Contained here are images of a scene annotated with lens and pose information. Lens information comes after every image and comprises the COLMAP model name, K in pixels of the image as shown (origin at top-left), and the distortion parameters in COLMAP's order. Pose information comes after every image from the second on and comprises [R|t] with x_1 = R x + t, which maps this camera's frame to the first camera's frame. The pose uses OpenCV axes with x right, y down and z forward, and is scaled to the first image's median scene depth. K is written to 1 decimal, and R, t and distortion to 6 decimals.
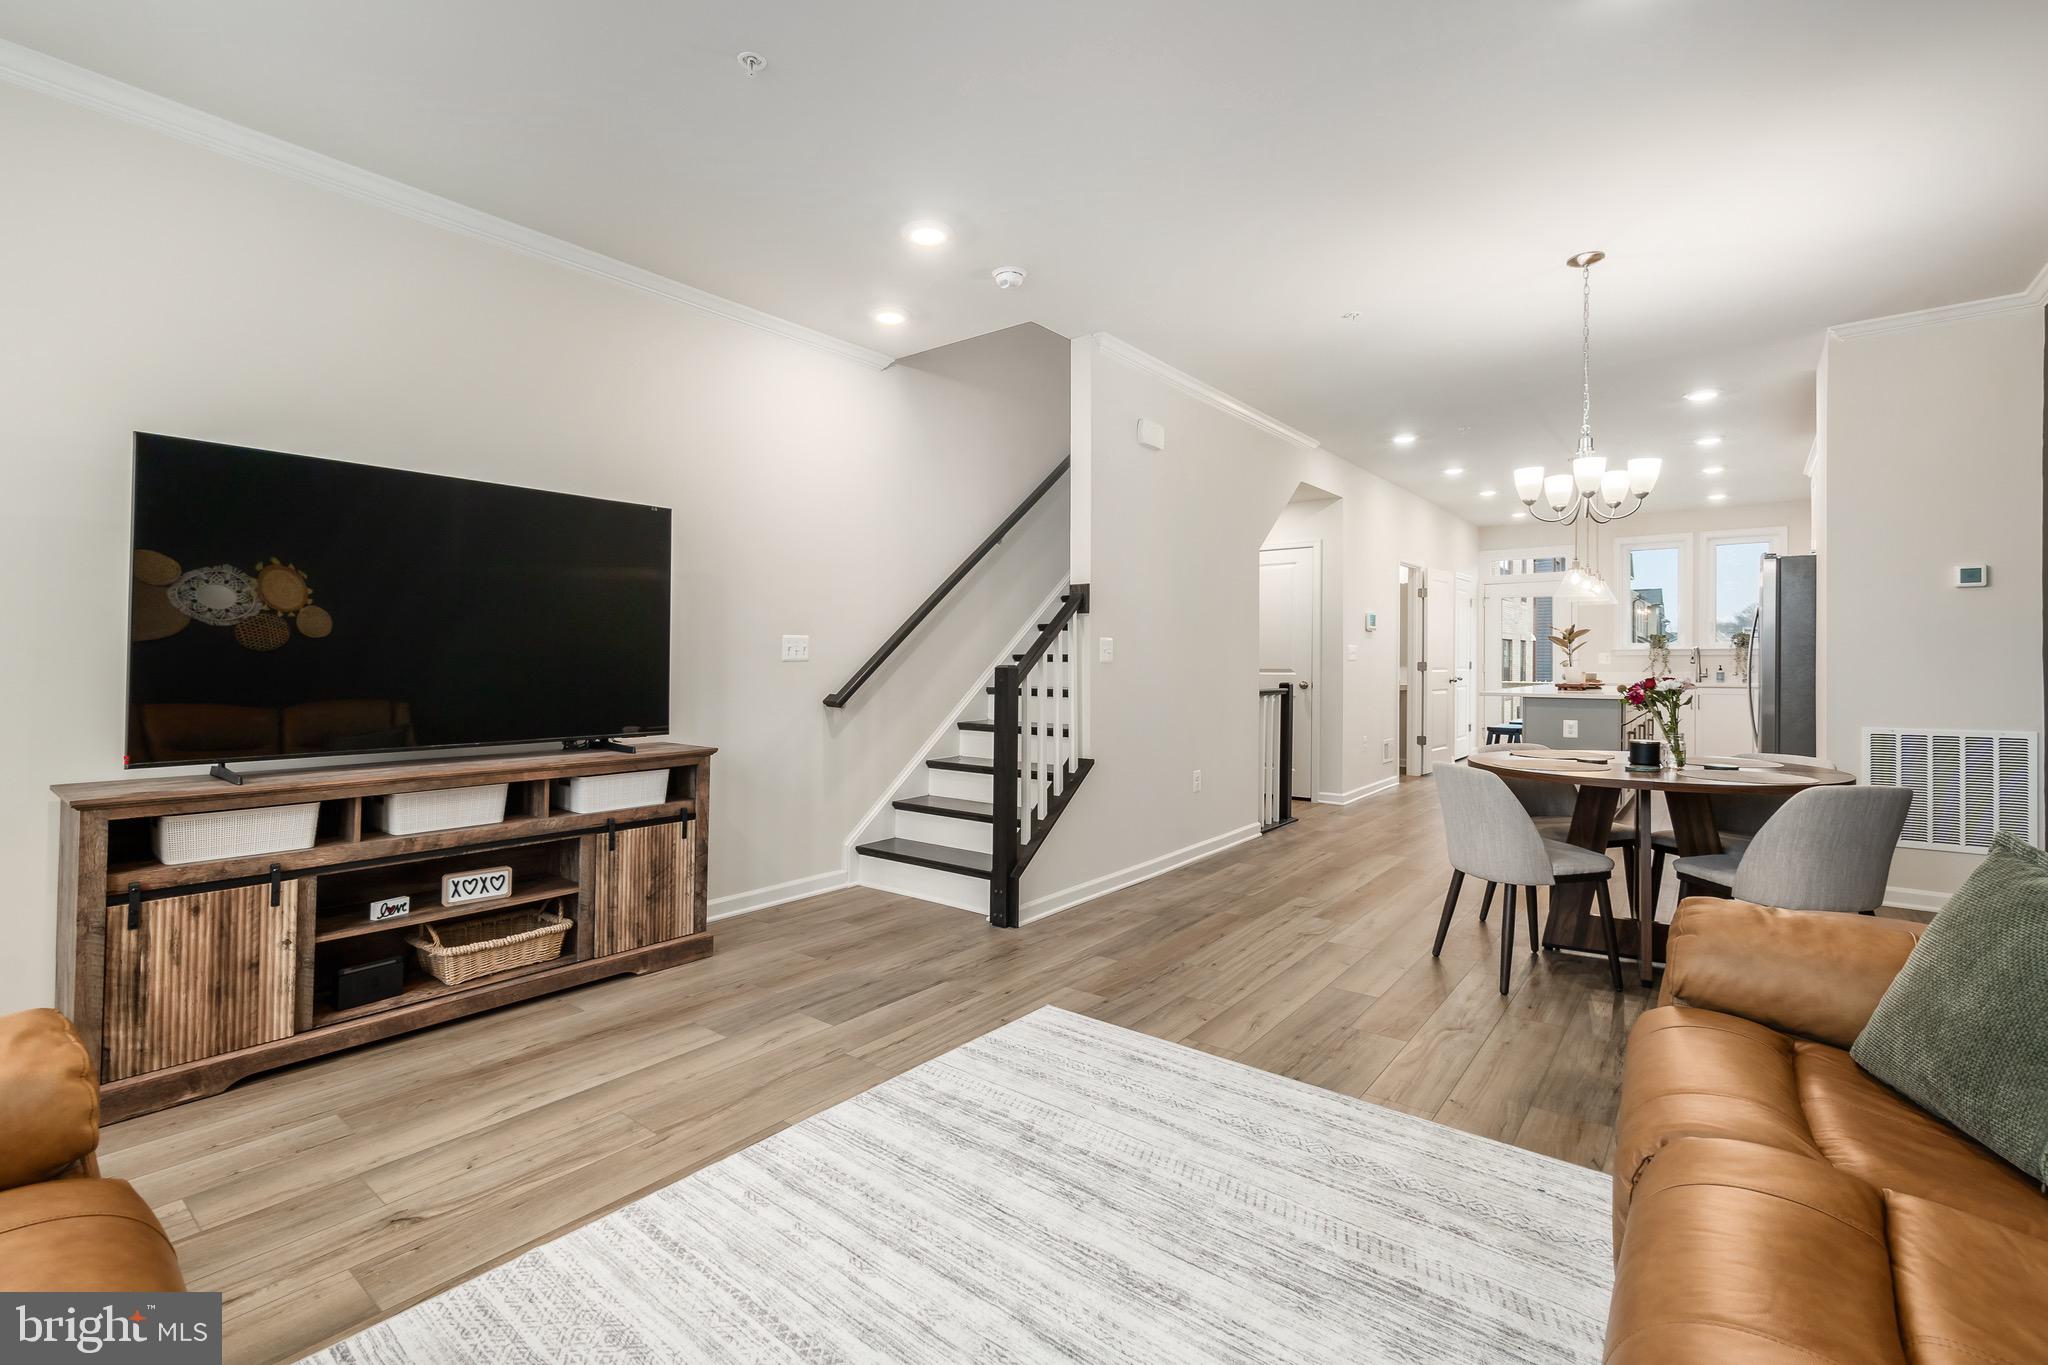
lens RADIAL K [[914.0, 0, 1010.9], [0, 914.0, 664.4], [0, 0, 1]] dist [-0.001186, 0.001707]
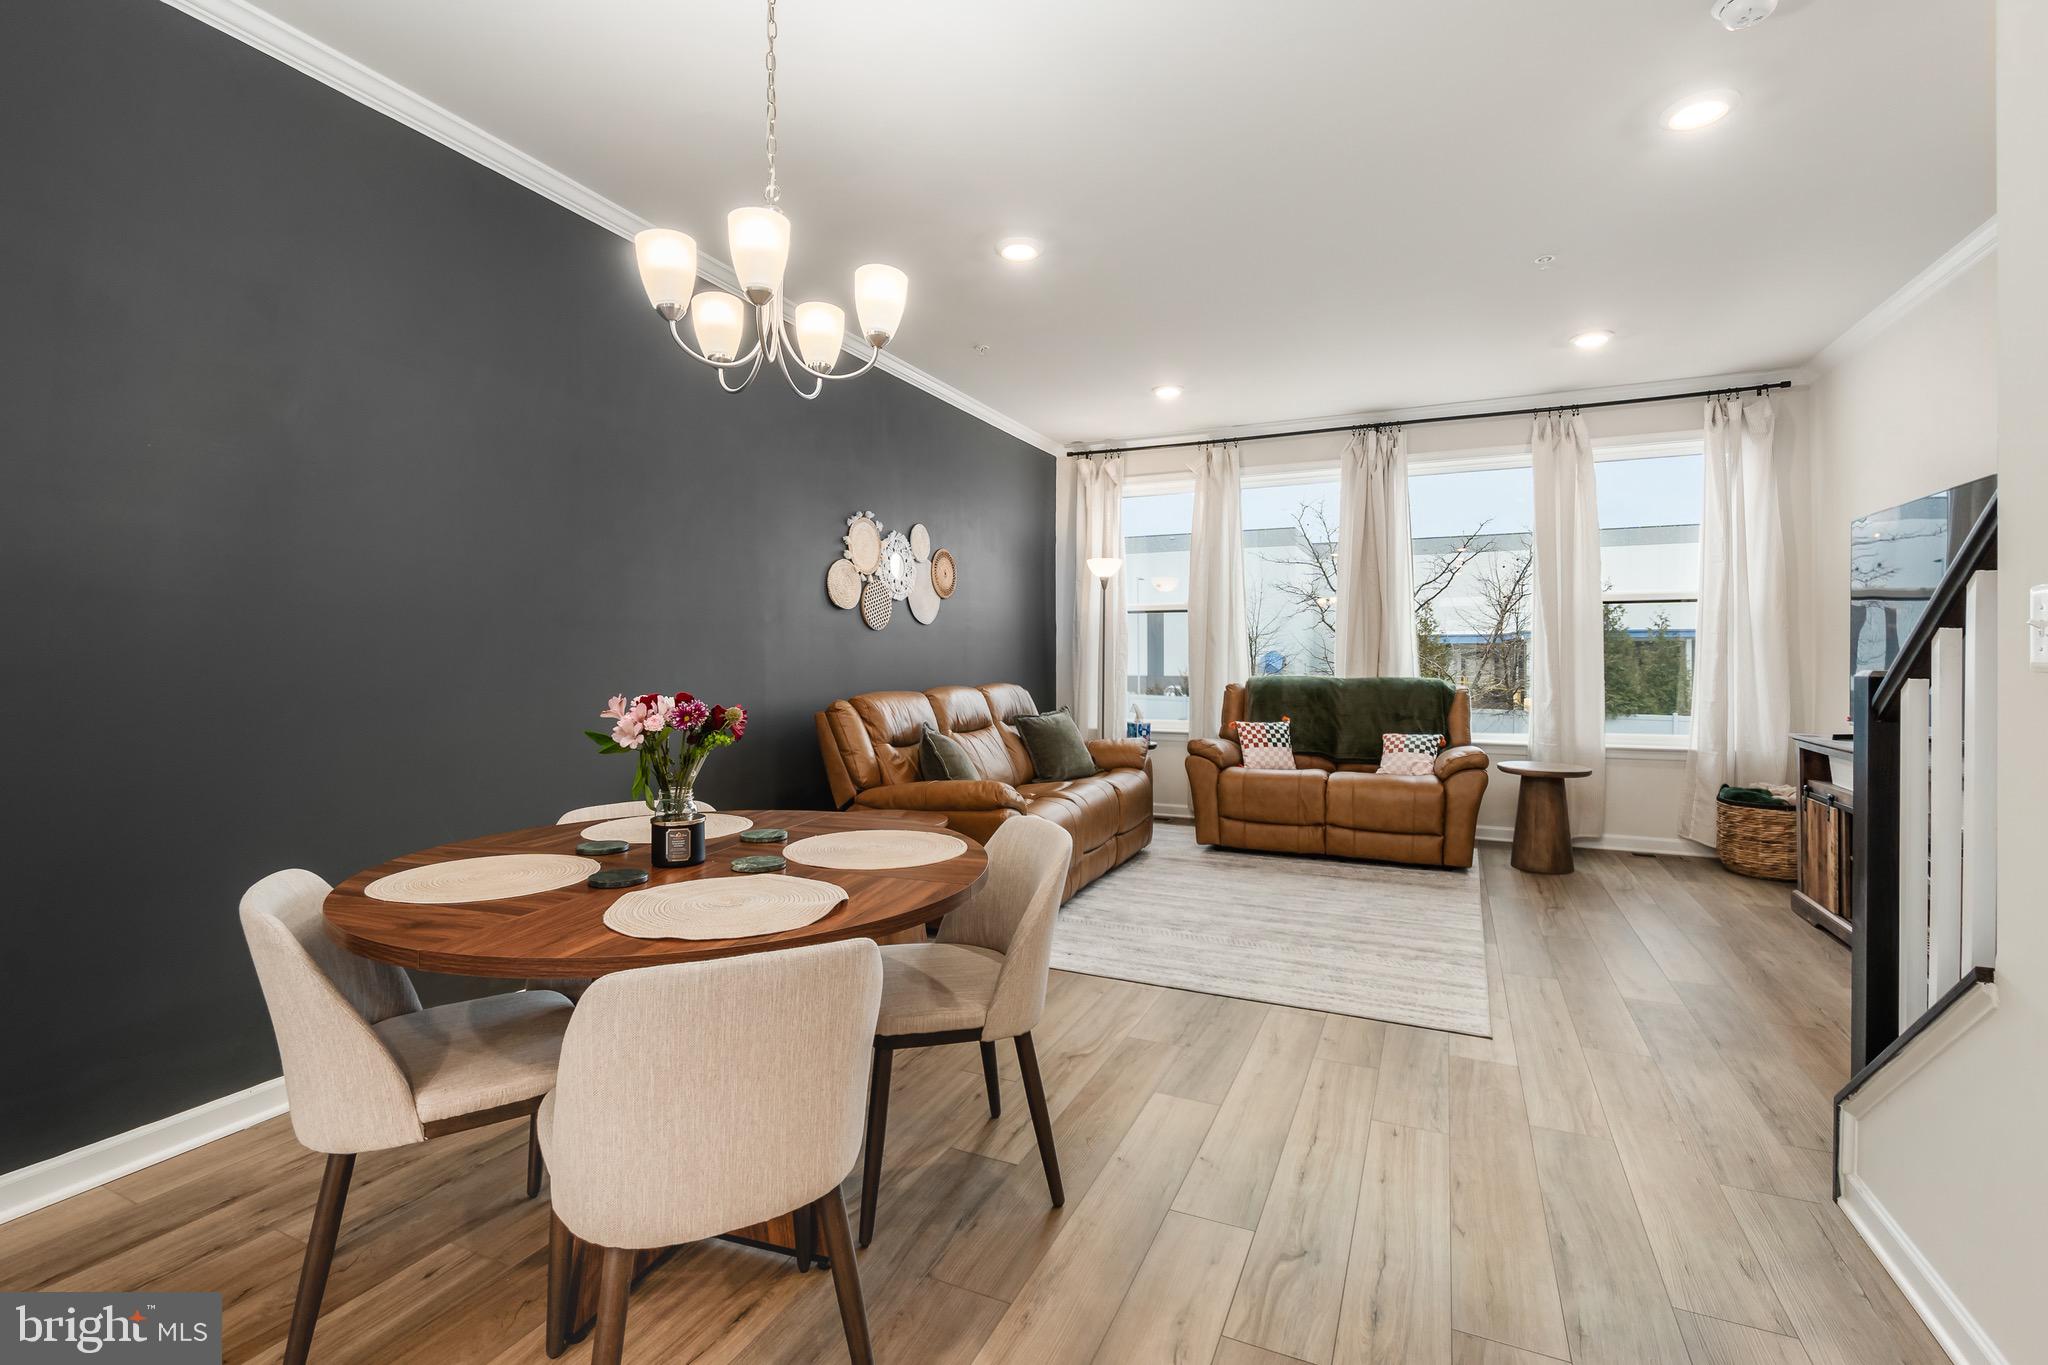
lens RADIAL K [[914.0, 0, 1016.2], [0, 914.0, 645.1], [0, 0, 1]] dist [-0.001186, 0.001707]
pose [[-0.972077, -0.004876, -0.234613, 0.701229], [-0.002392, 0.999938, -0.010869, -0.009422], [0.234652, -0.010004, -0.972028, 1.732220]]
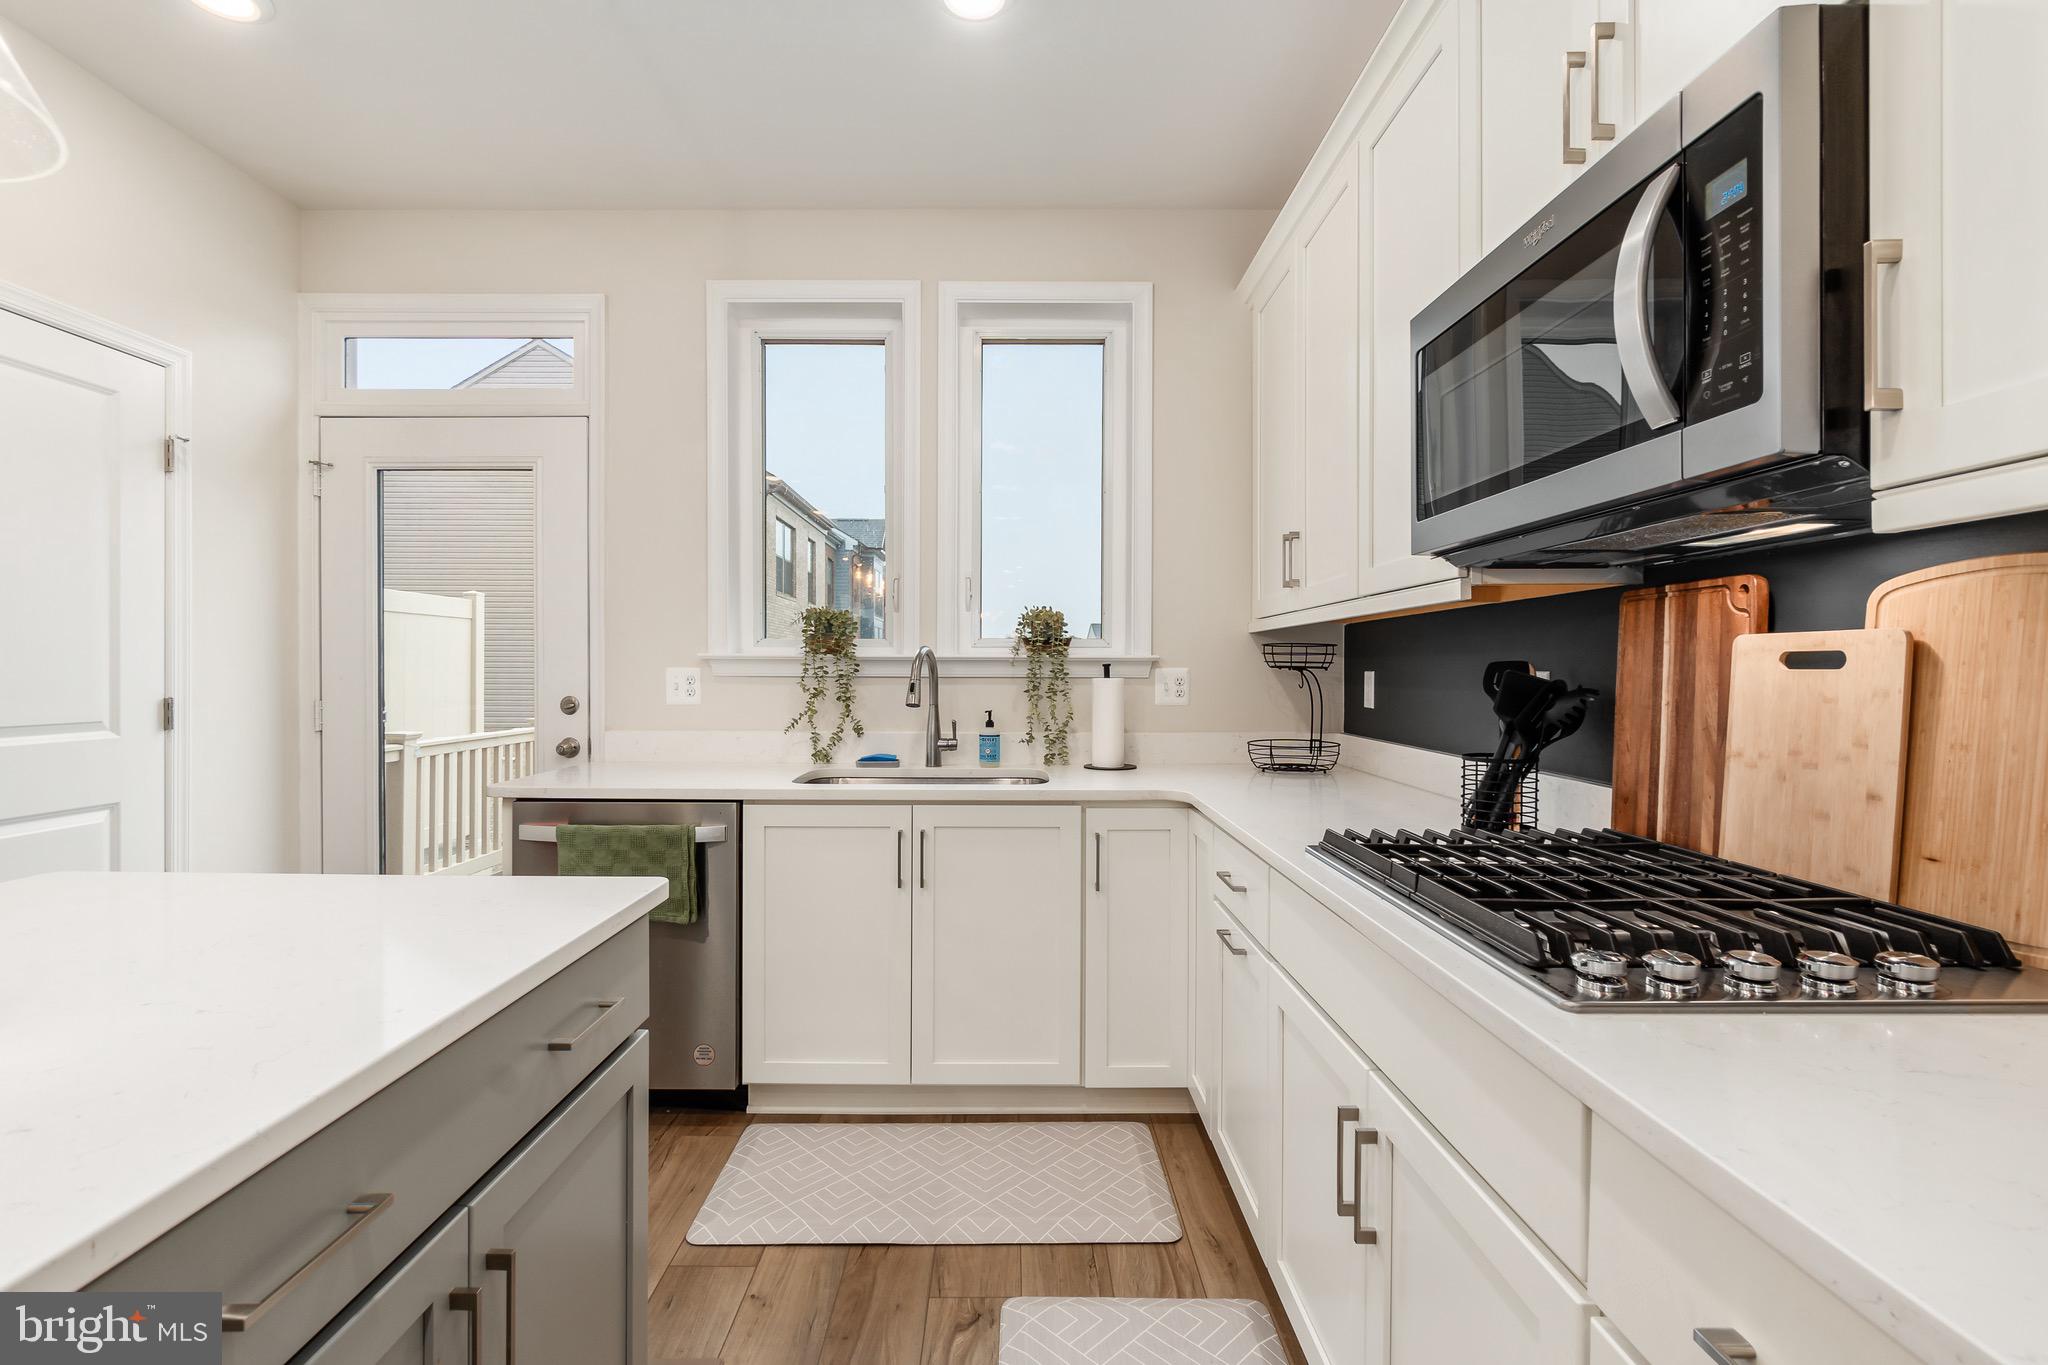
lens RADIAL K [[914.0, 0, 999.5], [0, 914.0, 682.1], [0, 0, 1]] dist [-0.001186, 0.001707]
pose [[0.787885, -0.002605, 0.615816, 1.798265], [-0.002663, 0.999967, 0.007637, -0.034462], [-0.615816, -0.007657, 0.787853, 2.304074]]
